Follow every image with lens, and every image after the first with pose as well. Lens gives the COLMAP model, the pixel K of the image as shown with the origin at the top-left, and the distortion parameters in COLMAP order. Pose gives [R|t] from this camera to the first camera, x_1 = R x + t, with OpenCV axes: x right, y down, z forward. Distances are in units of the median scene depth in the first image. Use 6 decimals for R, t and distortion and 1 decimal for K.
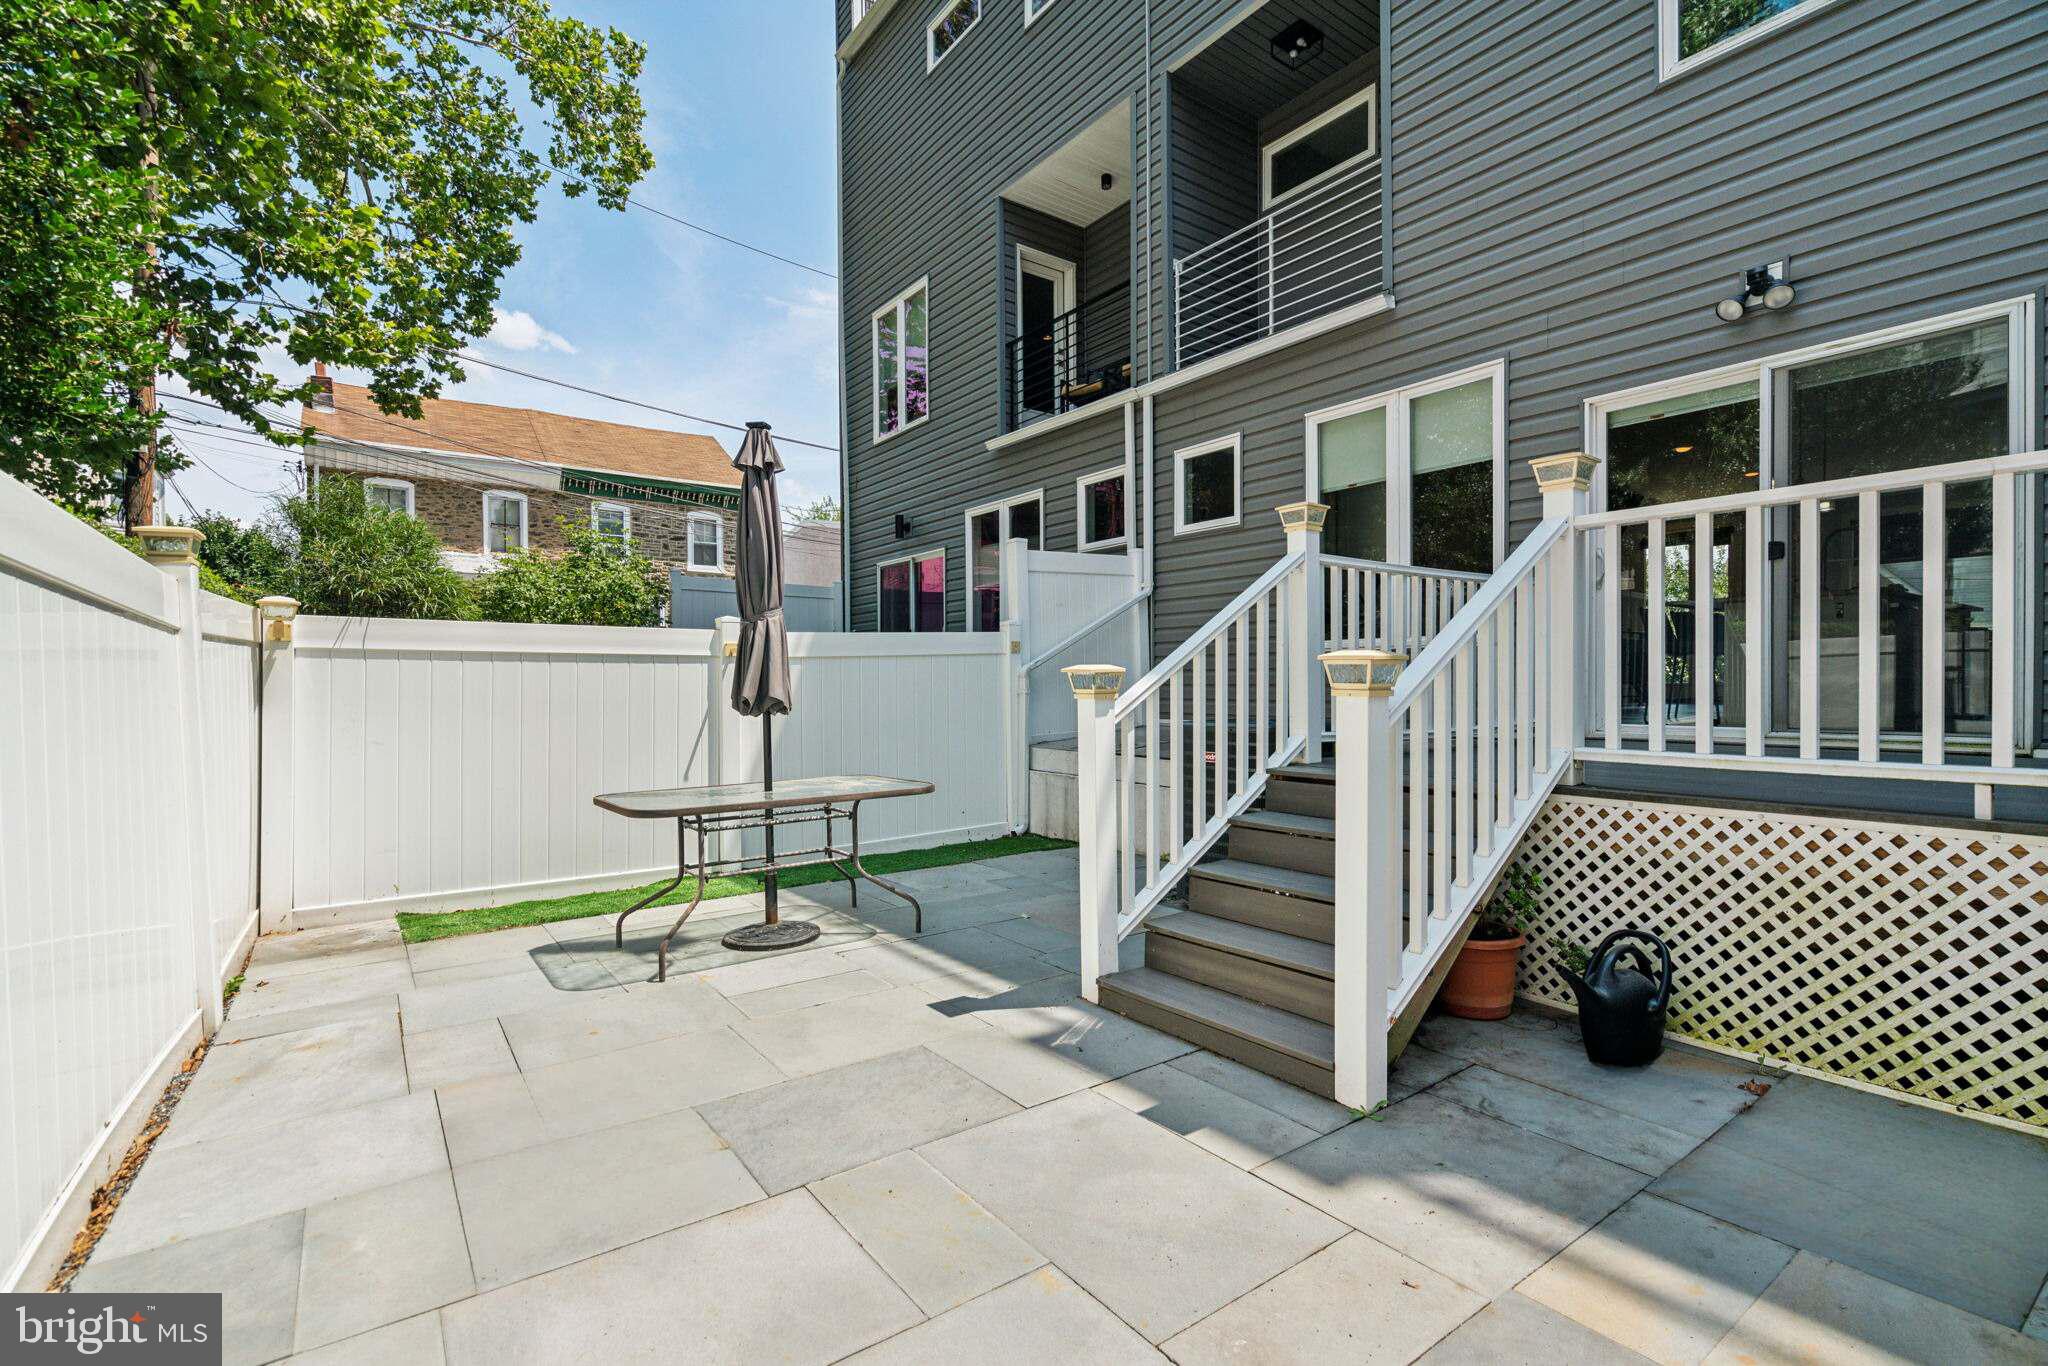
lens RADIAL K [[938.2, 0, 1021.1], [0, 938.2, 684.9], [0, 0, 1]] dist [-0.000259, -0.000325]
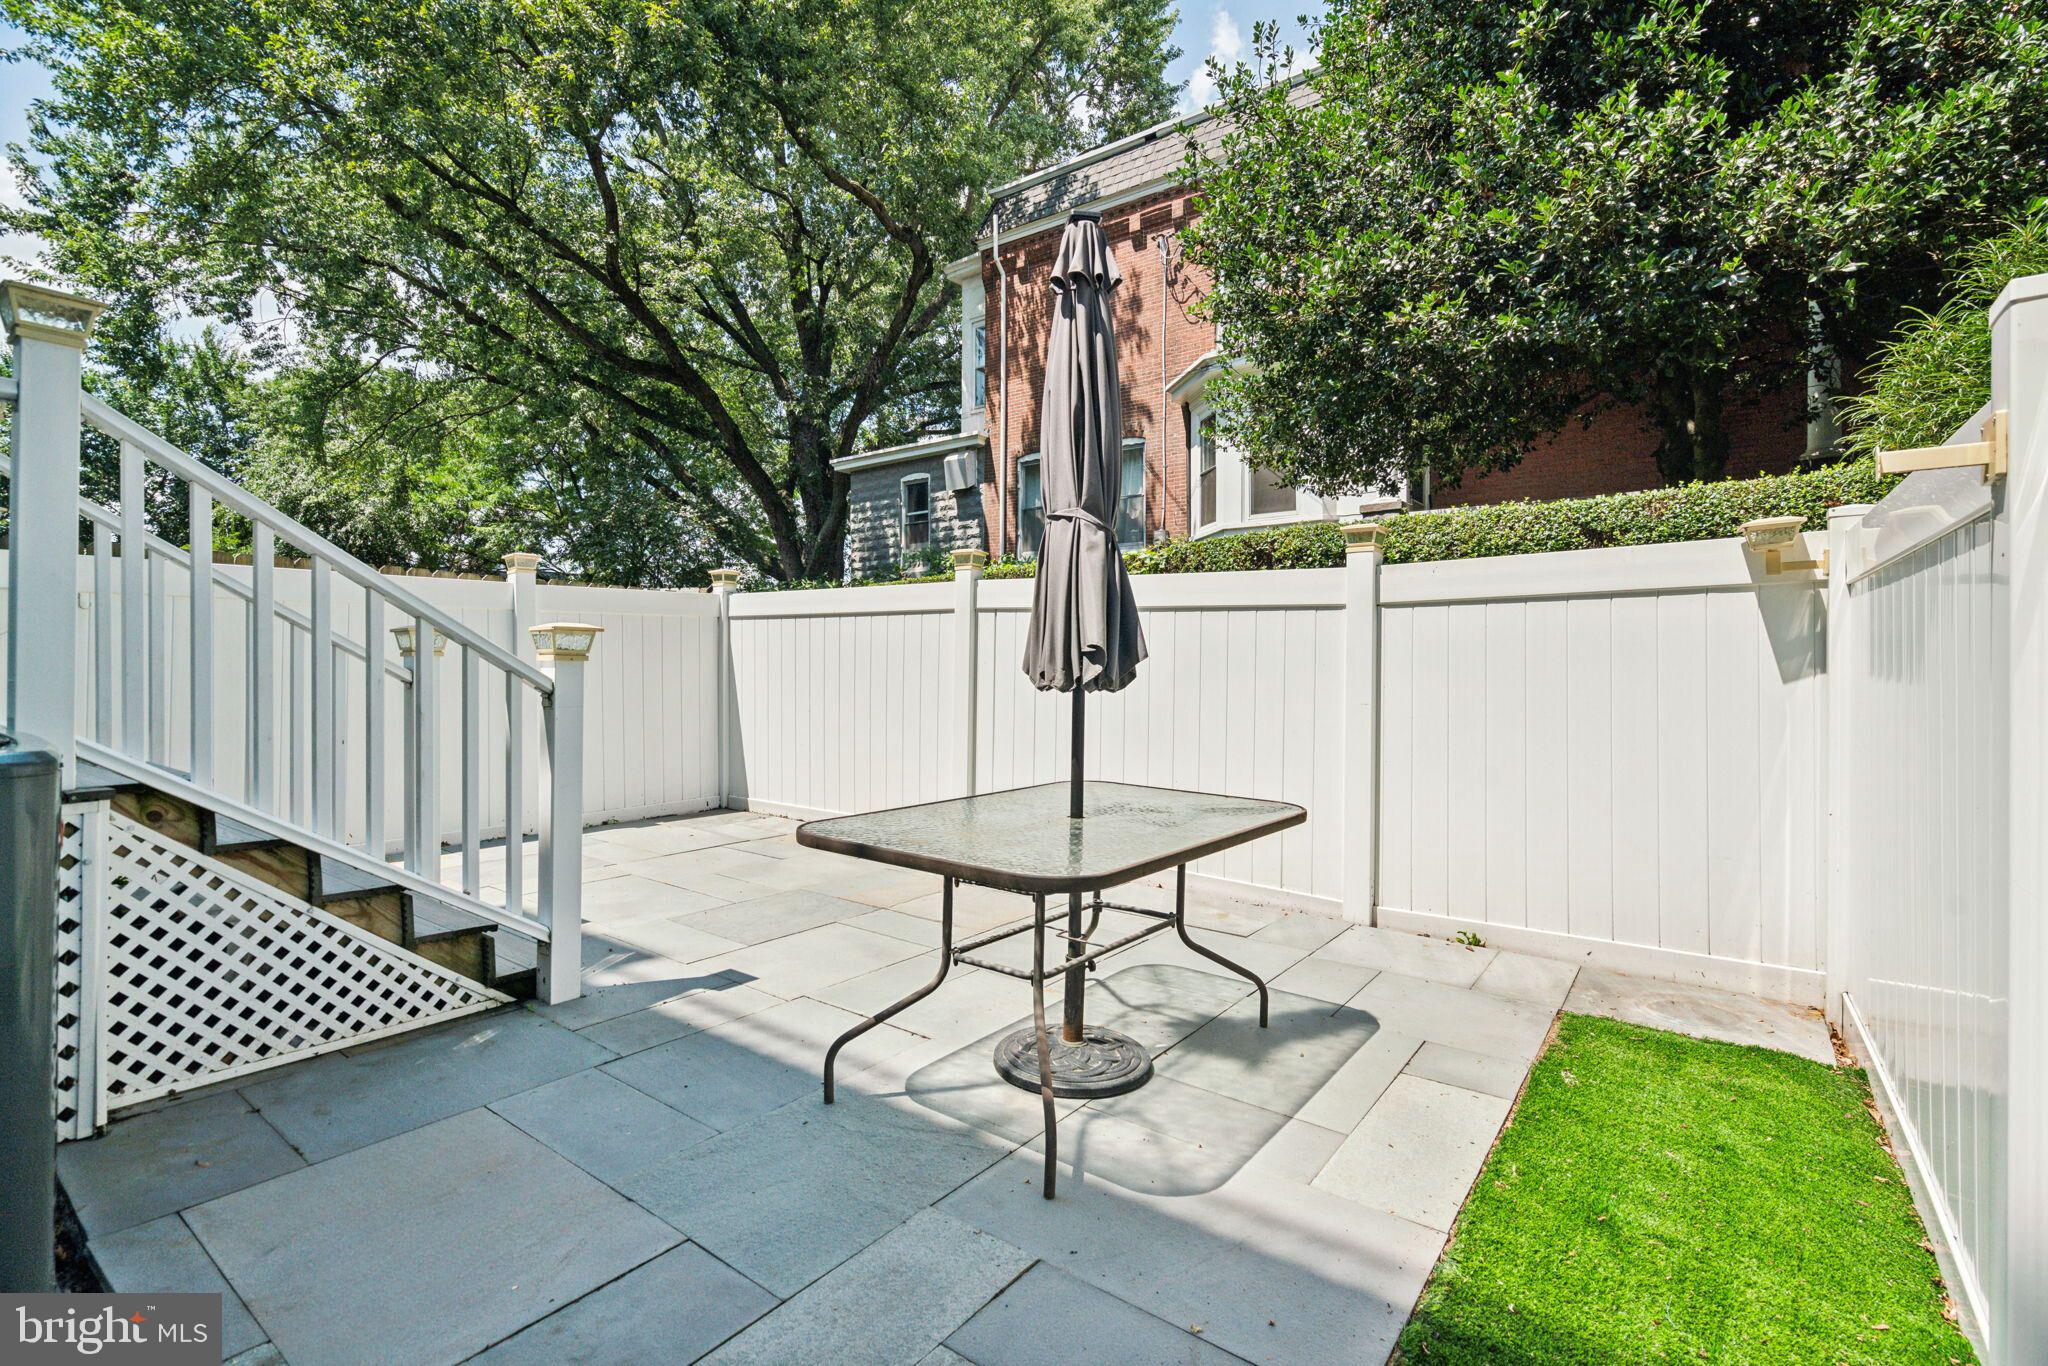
lens RADIAL K [[938.2, 0, 1022.8], [0, 938.2, 668.1], [0, 0, 1]] dist [-0.000259, -0.000325]
pose [[-0.954728, 0.005285, -0.297434, -0.057632], [0.001555, 0.999917, 0.012774, 0.009460], [0.297477, 0.011733, -0.954657, 1.527078]]
